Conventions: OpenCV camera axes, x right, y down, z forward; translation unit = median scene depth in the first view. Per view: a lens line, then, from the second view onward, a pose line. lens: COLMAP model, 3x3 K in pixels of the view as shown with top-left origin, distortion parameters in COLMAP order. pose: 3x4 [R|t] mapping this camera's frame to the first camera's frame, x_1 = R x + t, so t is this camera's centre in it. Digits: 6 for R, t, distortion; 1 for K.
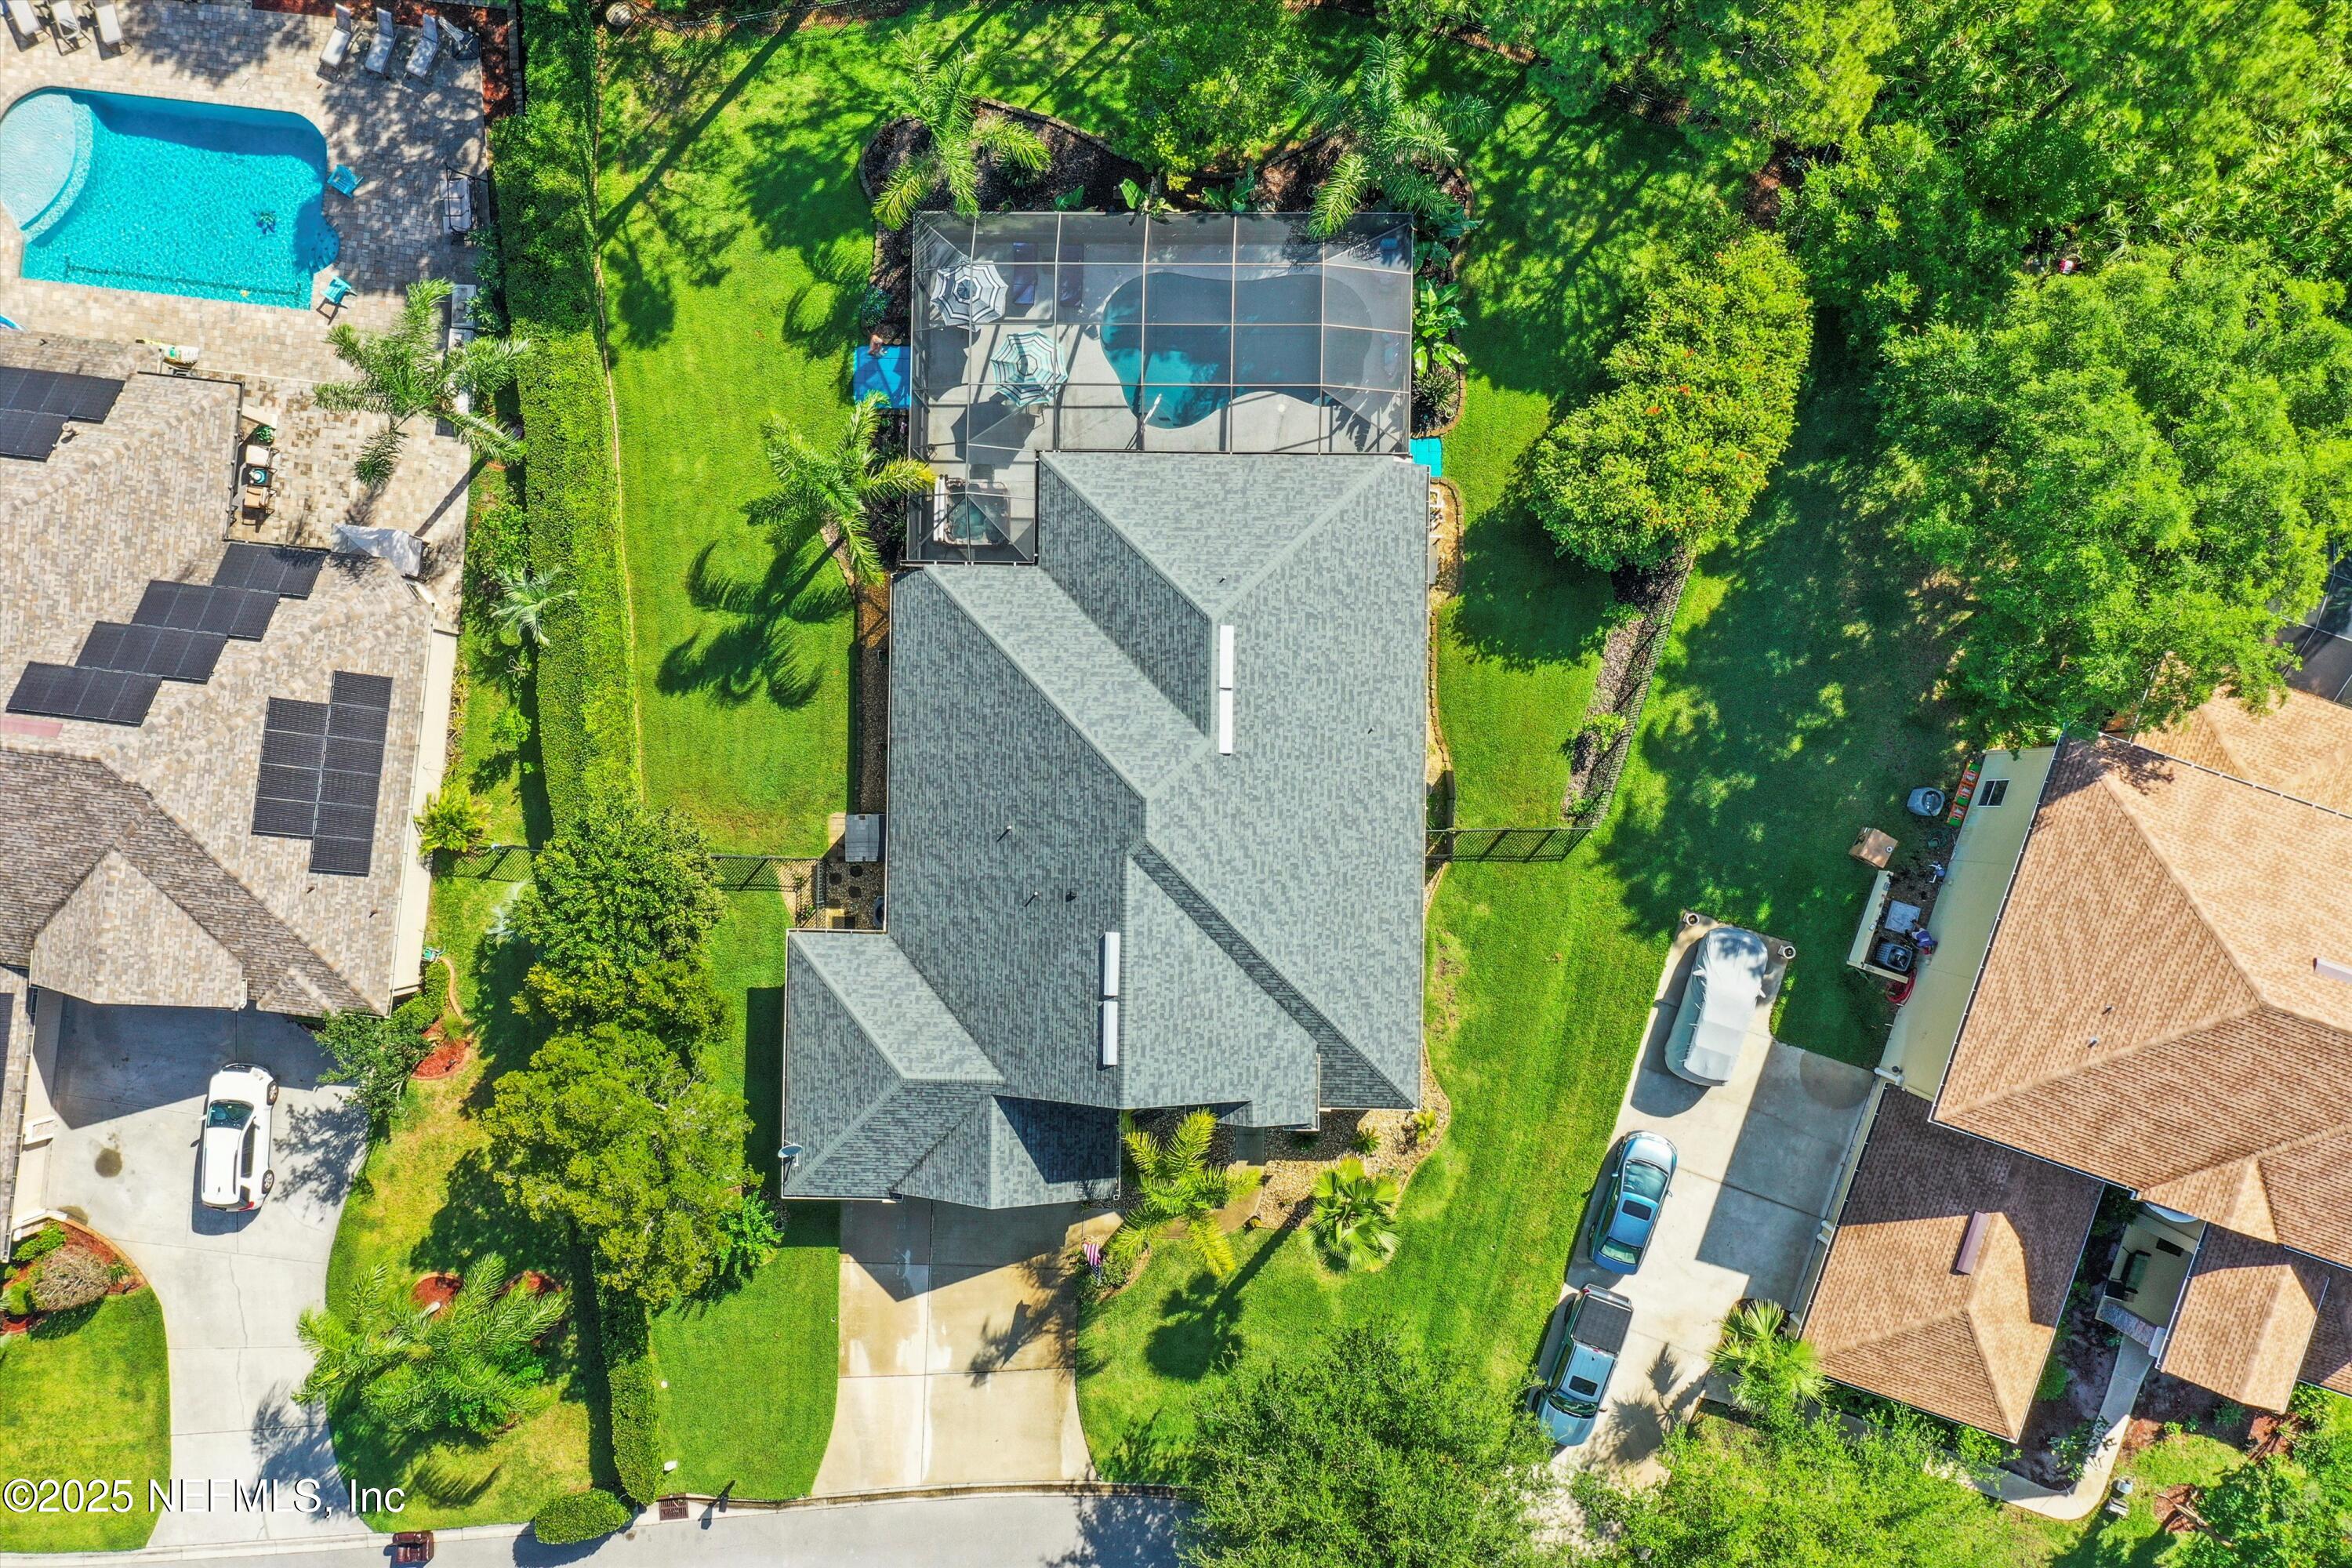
lens RADIAL K [[1870.7, 0, 1169.4], [0, 1870.7, 782.7], [0, 0, 1]] dist [-0.005237, -0.005445]
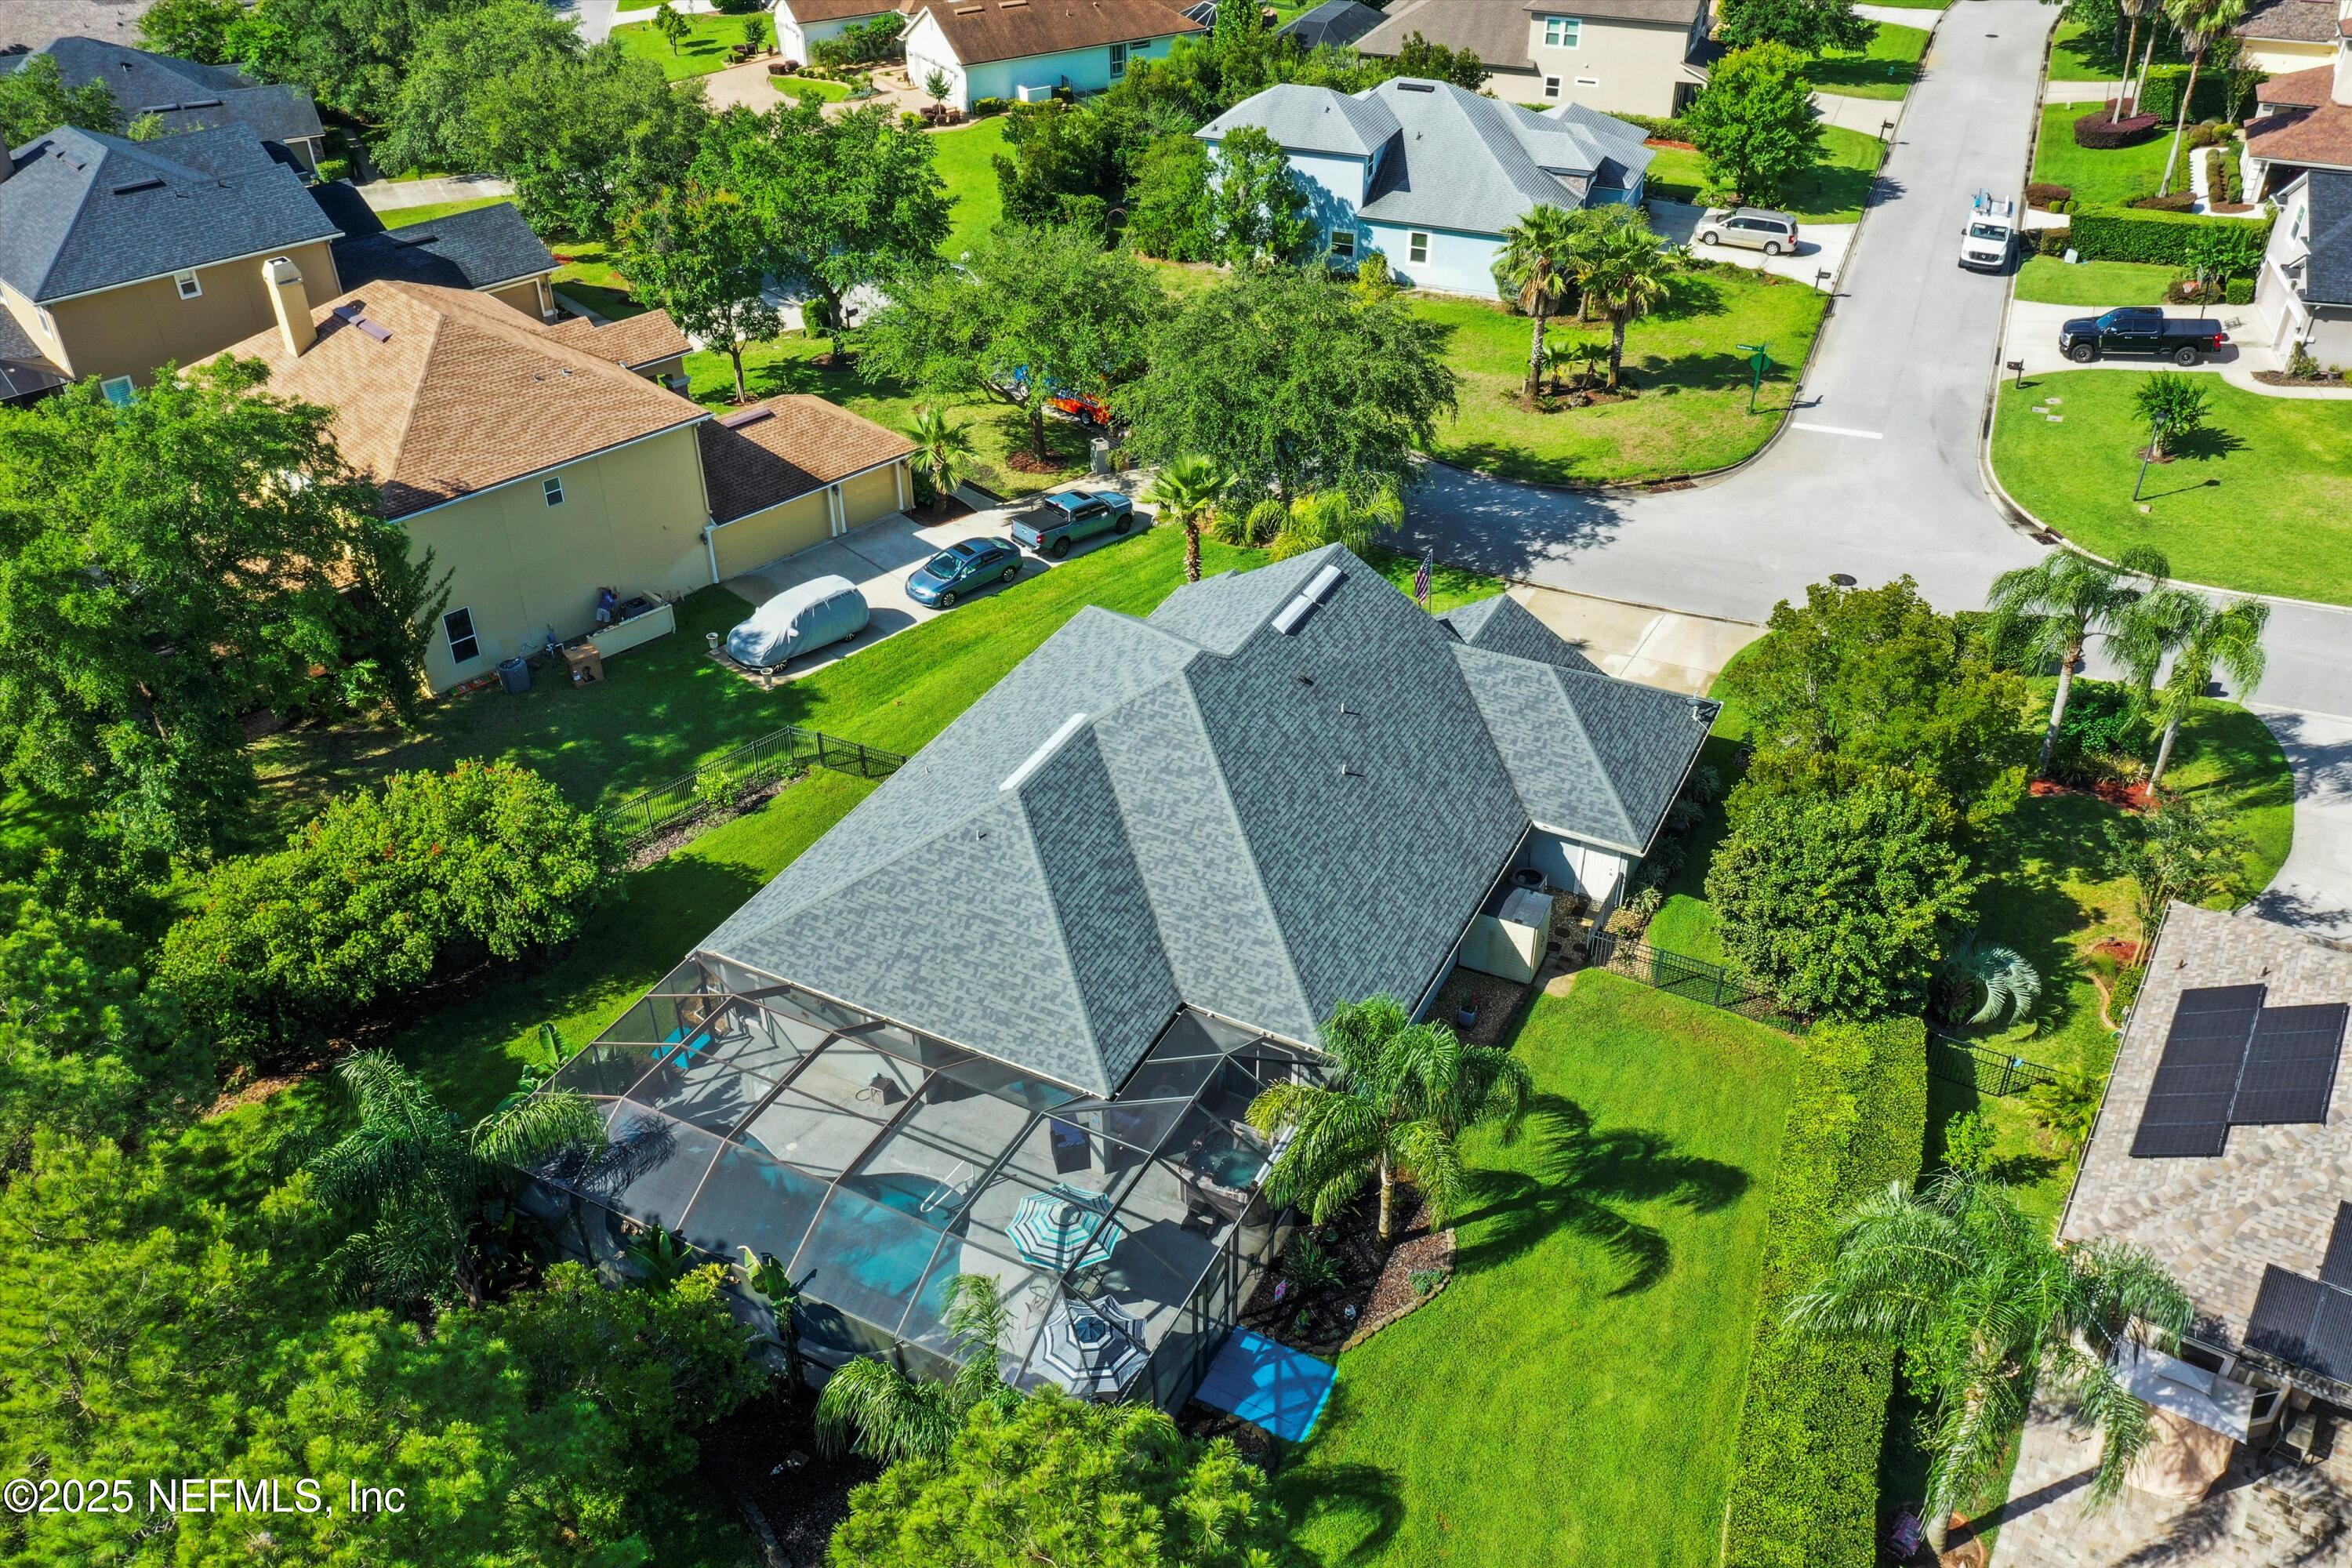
lens RADIAL K [[1870.7, 0, 1186.5], [0, 1870.7, 791.8], [0, 0, 1]] dist [-0.005237, -0.005445]
pose [[-0.895523, -0.218131, 0.387889, -0.331712], [0.443948, -0.498236, 0.744762, -0.608776], [0.030805, 0.839154, 0.543021, 0.503438]]
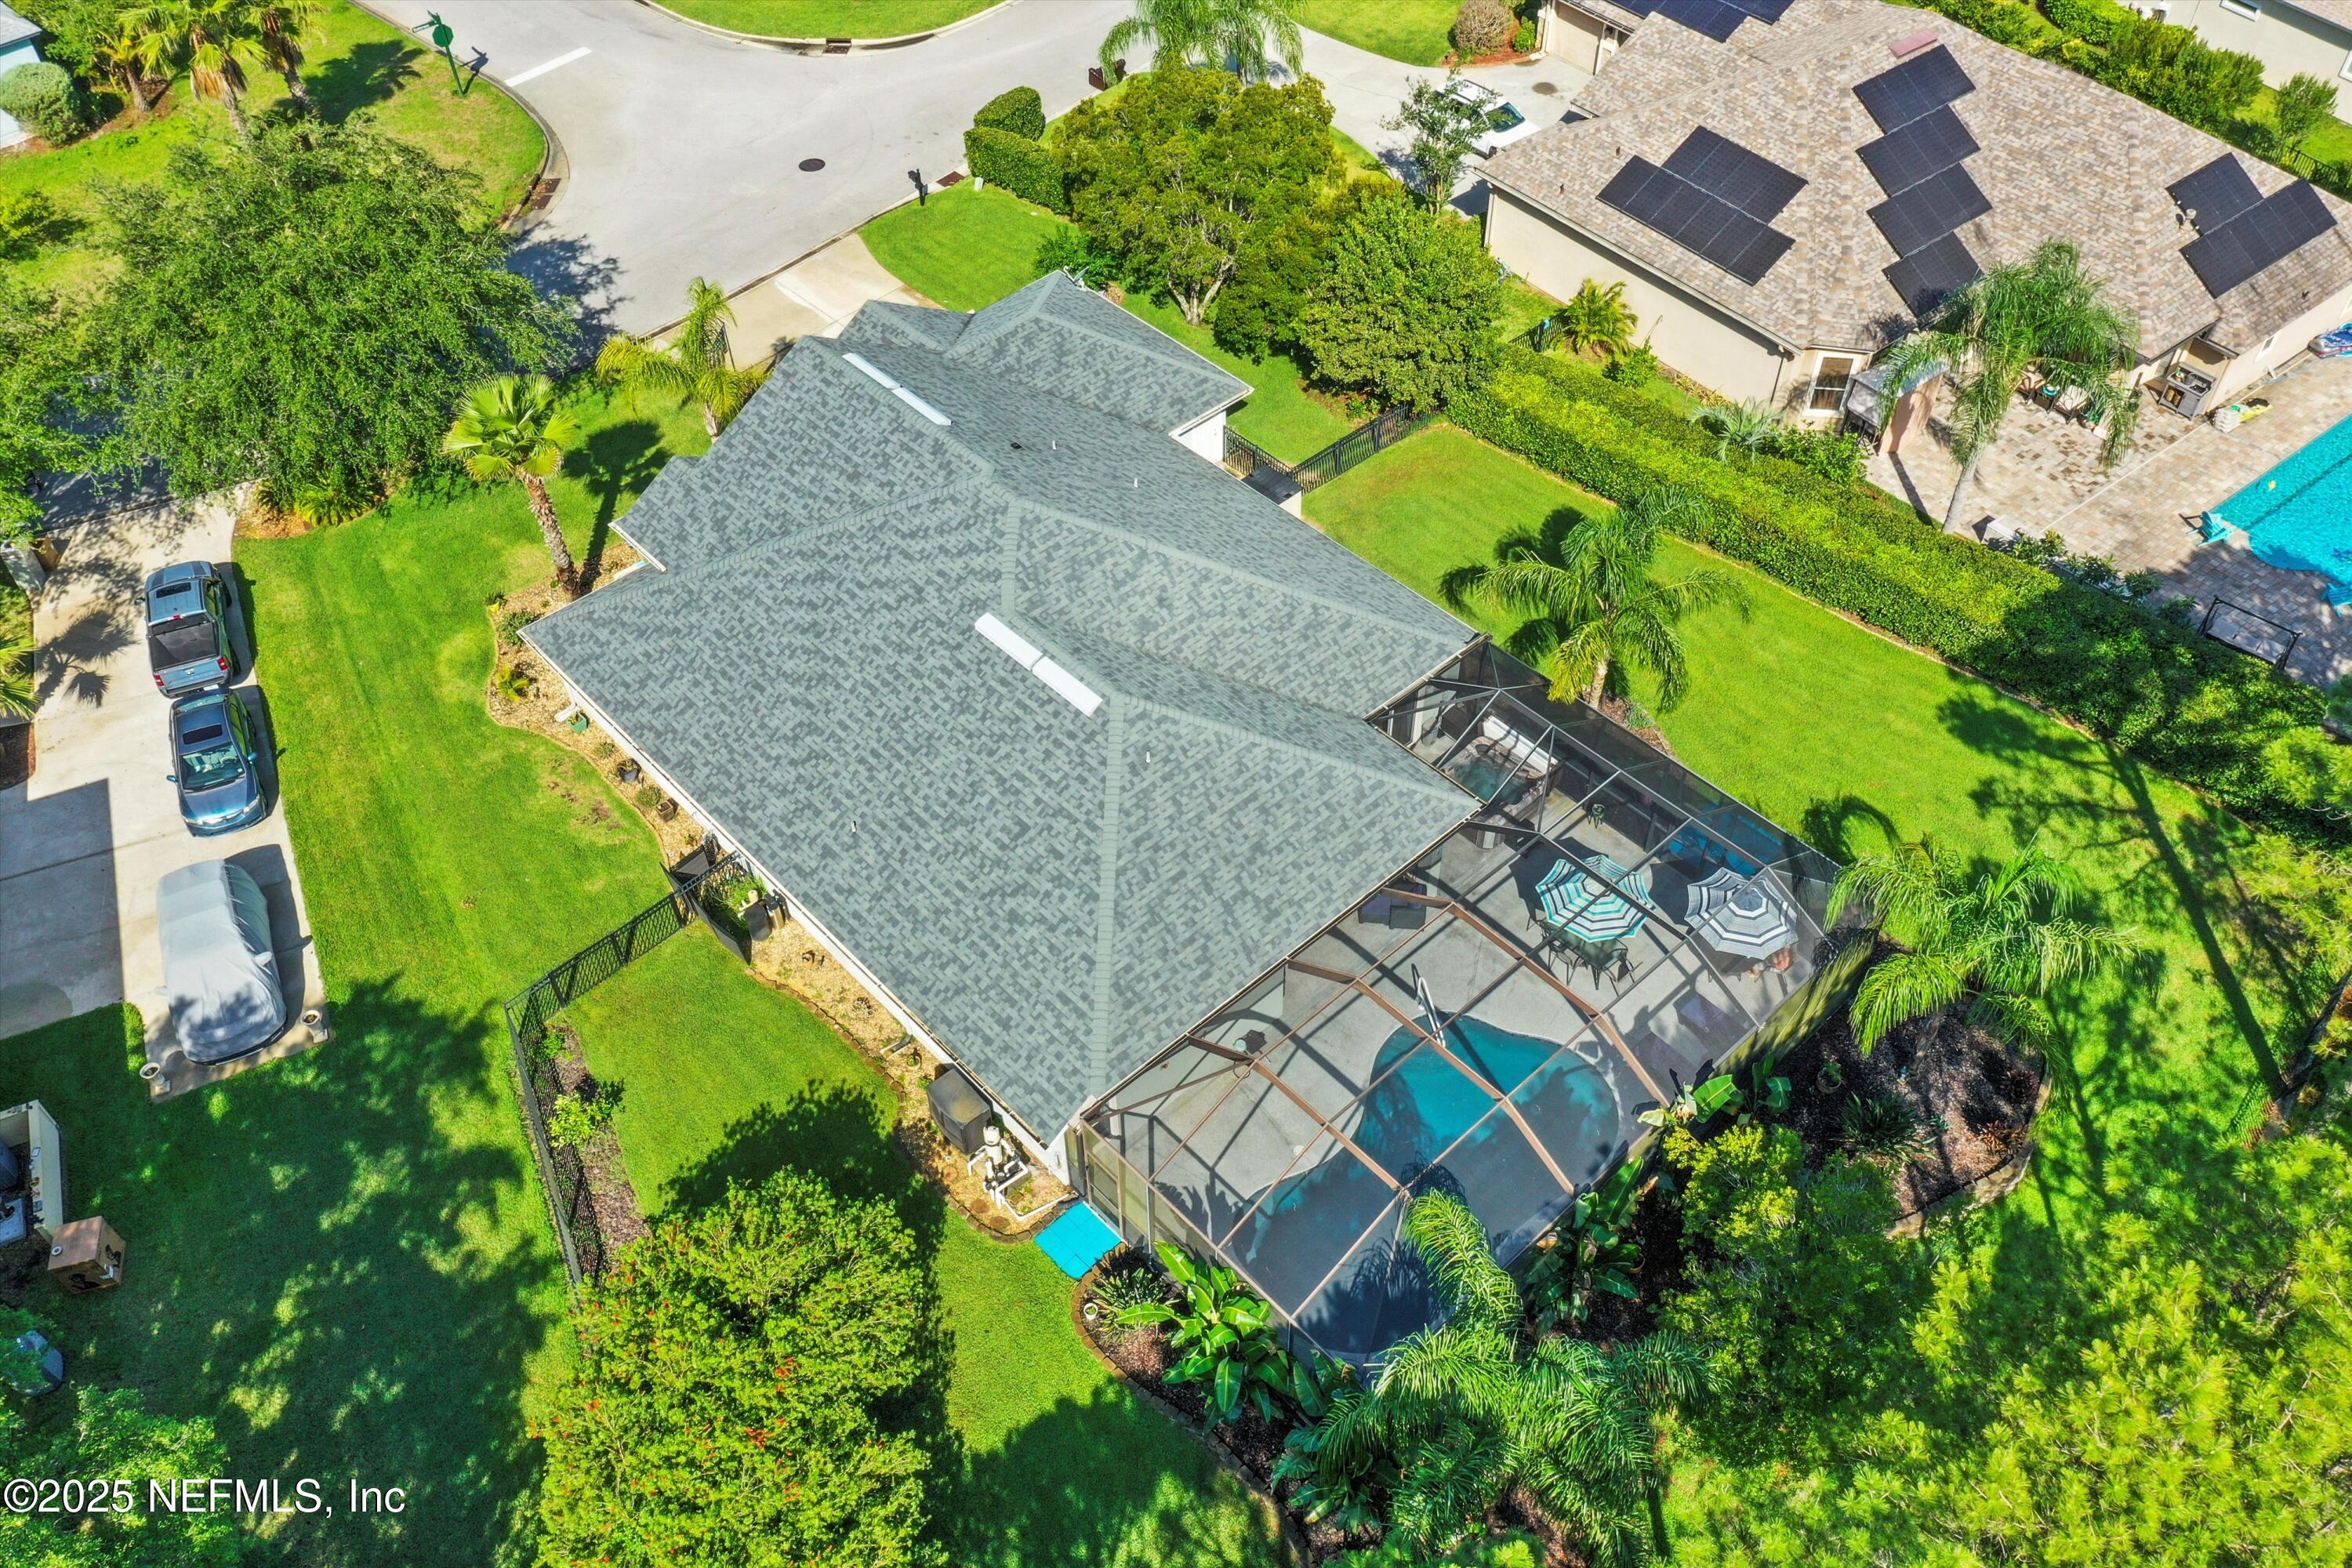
lens RADIAL K [[1870.7, 0, 1179.8], [0, 1870.7, 787.7], [0, 0, 1]] dist [-0.005237, -0.005445]
pose [[-0.722402, 0.534319, -0.438905, 0.301538], [-0.689681, -0.511104, 0.512946, -0.436393], [0.049751, 0.673258, 0.737732, 0.464303]]
